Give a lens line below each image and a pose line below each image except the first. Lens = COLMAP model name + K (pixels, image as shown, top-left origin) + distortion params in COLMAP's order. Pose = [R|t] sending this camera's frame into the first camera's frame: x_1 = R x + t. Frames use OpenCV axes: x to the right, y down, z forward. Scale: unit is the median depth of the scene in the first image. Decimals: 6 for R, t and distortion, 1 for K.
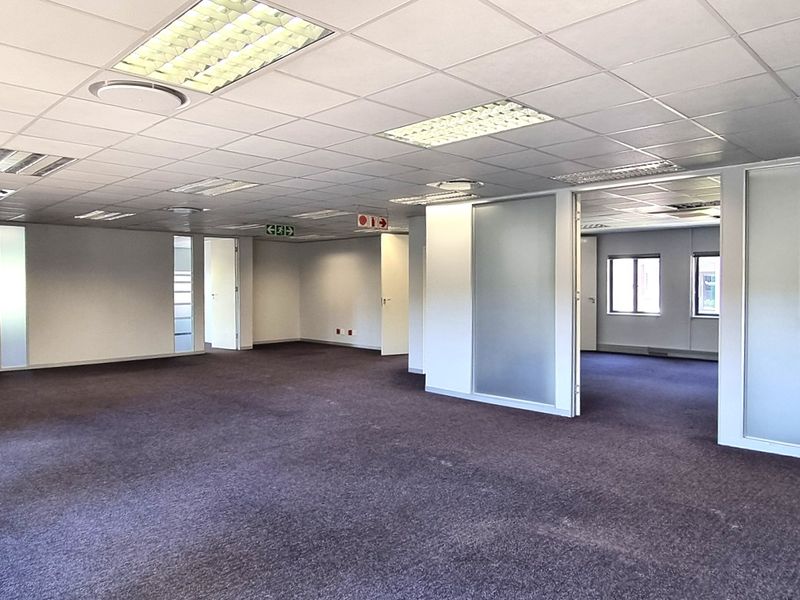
lens RADIAL K [[547.6, 0, 400.8], [0, 547.6, 297.8], [0, 0, 1]] dist [-0.013118, 0.000114]
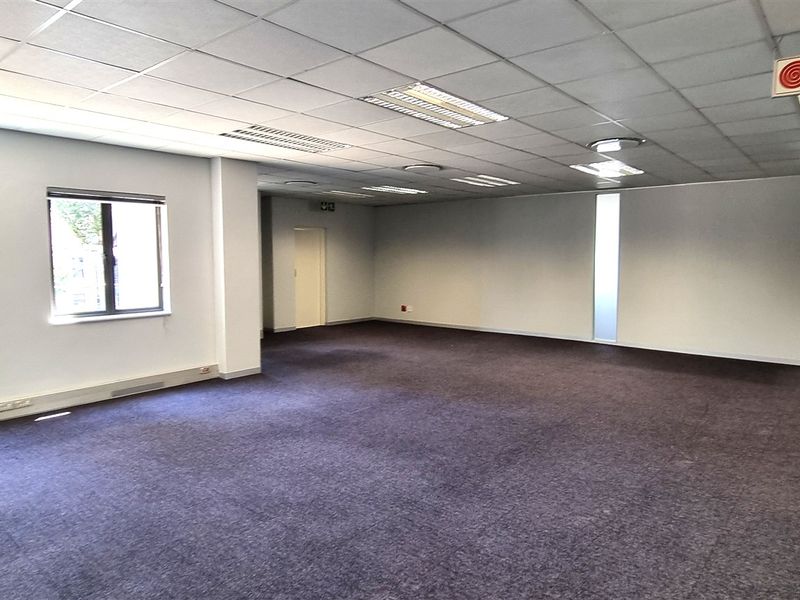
lens RADIAL K [[547.6, 0, 396.7], [0, 547.6, 299.6], [0, 0, 1]] dist [-0.013118, 0.000114]
pose [[0.130409, 0.075712, -0.988565, 0.413328], [-0.035912, 0.996786, 0.071604, -0.010478], [0.990810, 0.026163, 0.132709, 1.201448]]
